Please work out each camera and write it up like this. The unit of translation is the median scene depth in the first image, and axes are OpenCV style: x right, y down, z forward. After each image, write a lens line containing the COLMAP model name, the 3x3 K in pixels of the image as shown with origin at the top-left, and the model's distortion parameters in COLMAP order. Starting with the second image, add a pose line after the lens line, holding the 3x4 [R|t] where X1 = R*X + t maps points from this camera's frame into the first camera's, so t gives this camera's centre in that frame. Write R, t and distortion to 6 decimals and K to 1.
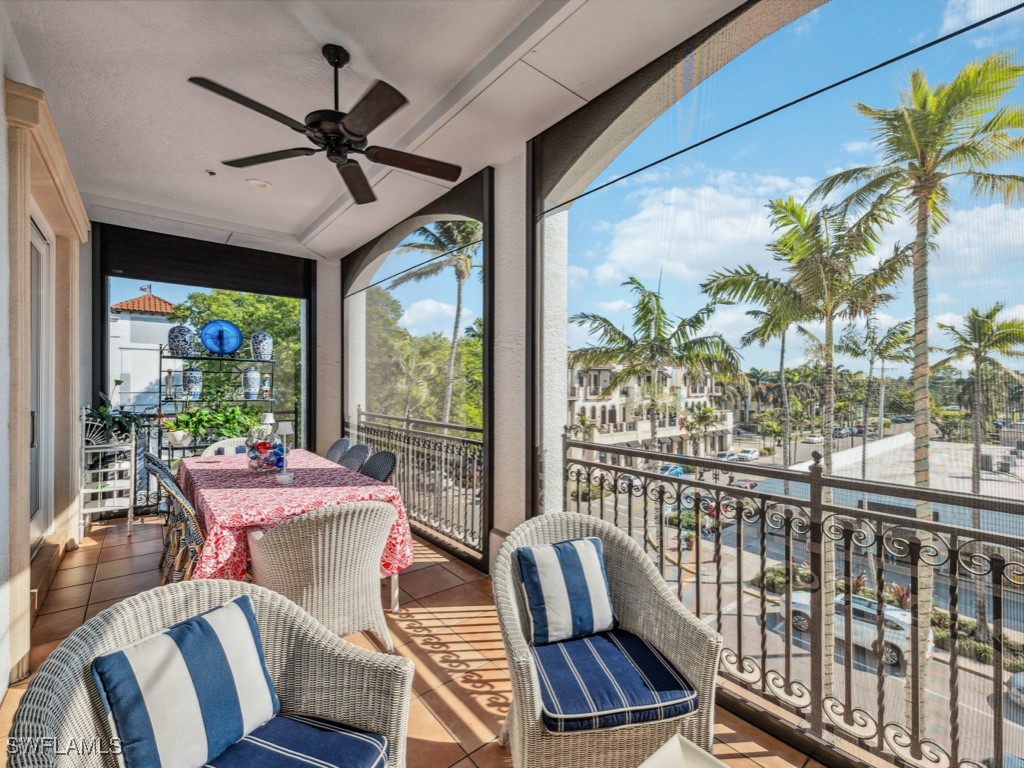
lens RADIAL K [[452.1, 0, 504.2], [0, 452.1, 387.9], [0, 0, 1]] dist [0.004264, -0.000697]
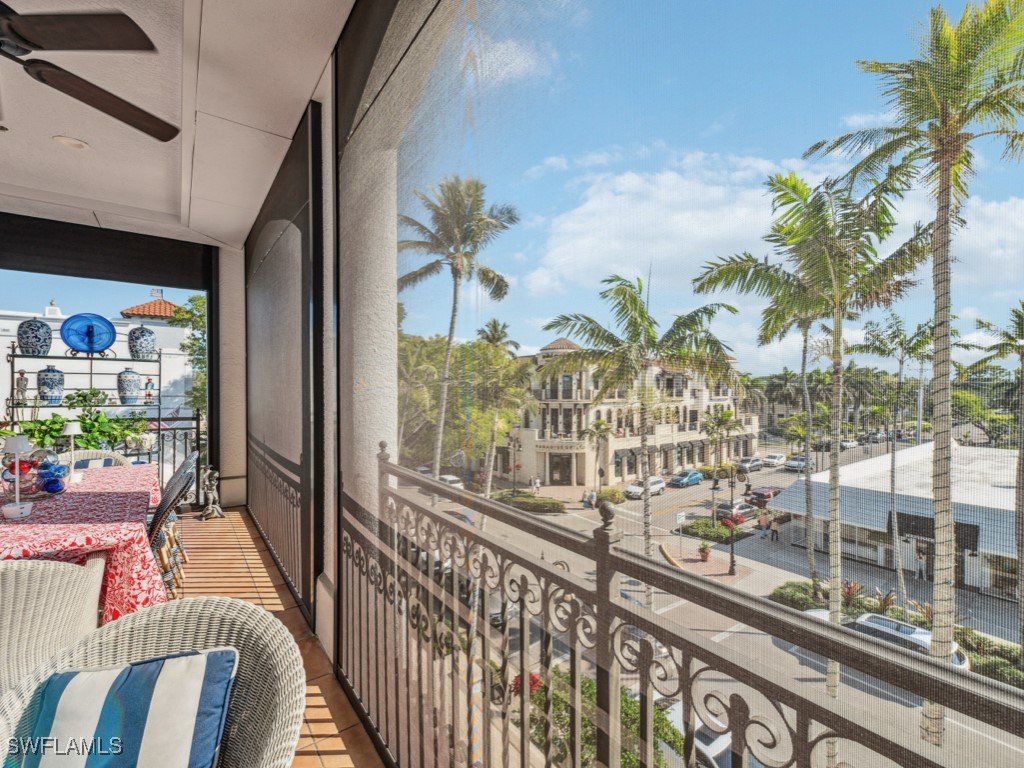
lens RADIAL K [[451.9, 0, 508.5], [0, 451.9, 394.1], [0, 0, 1]] dist [0.002228, 0.000081]
pose [[0.998754, -0.001762, -0.049876, 0.070980], [0.002113, 0.999973, 0.006987, 0.000224], [0.049862, -0.007084, 0.998731, 0.053106]]
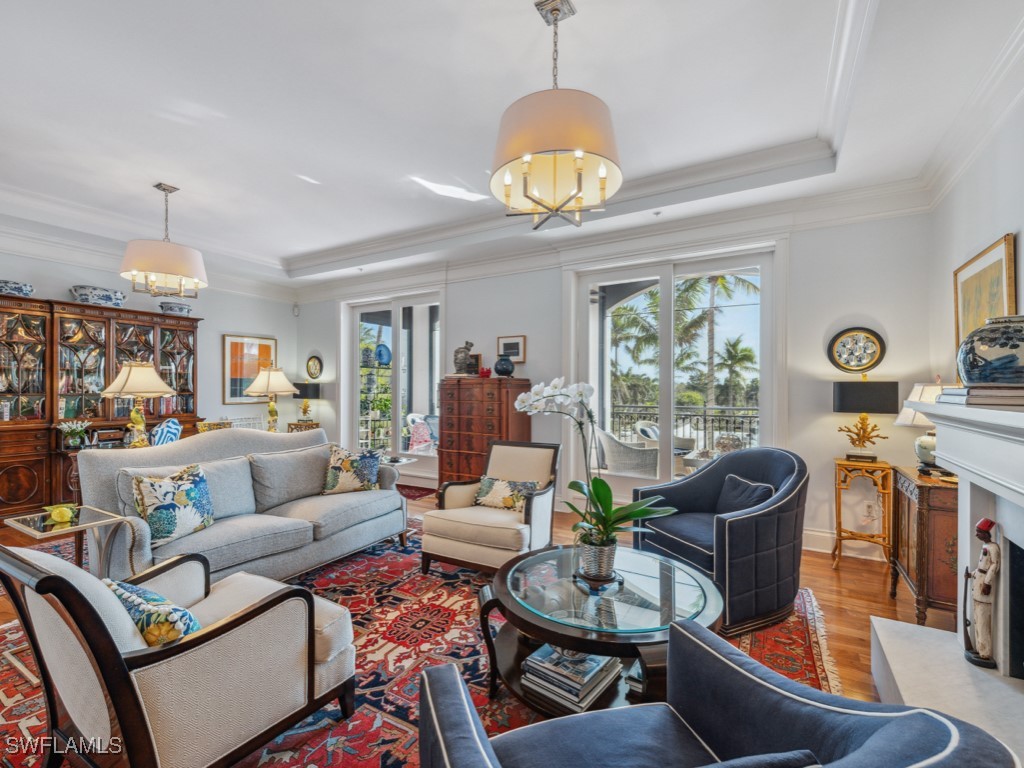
lens RADIAL K [[452.1, 0, 504.2], [0, 452.1, 387.9], [0, 0, 1]] dist [0.004264, -0.000697]
pose [[0.936210, 0.002471, 0.351433, -0.214736], [0.001079, 0.999950, -0.009905, 0.007002], [-0.351440, 0.009653, 0.936161, -0.169732]]
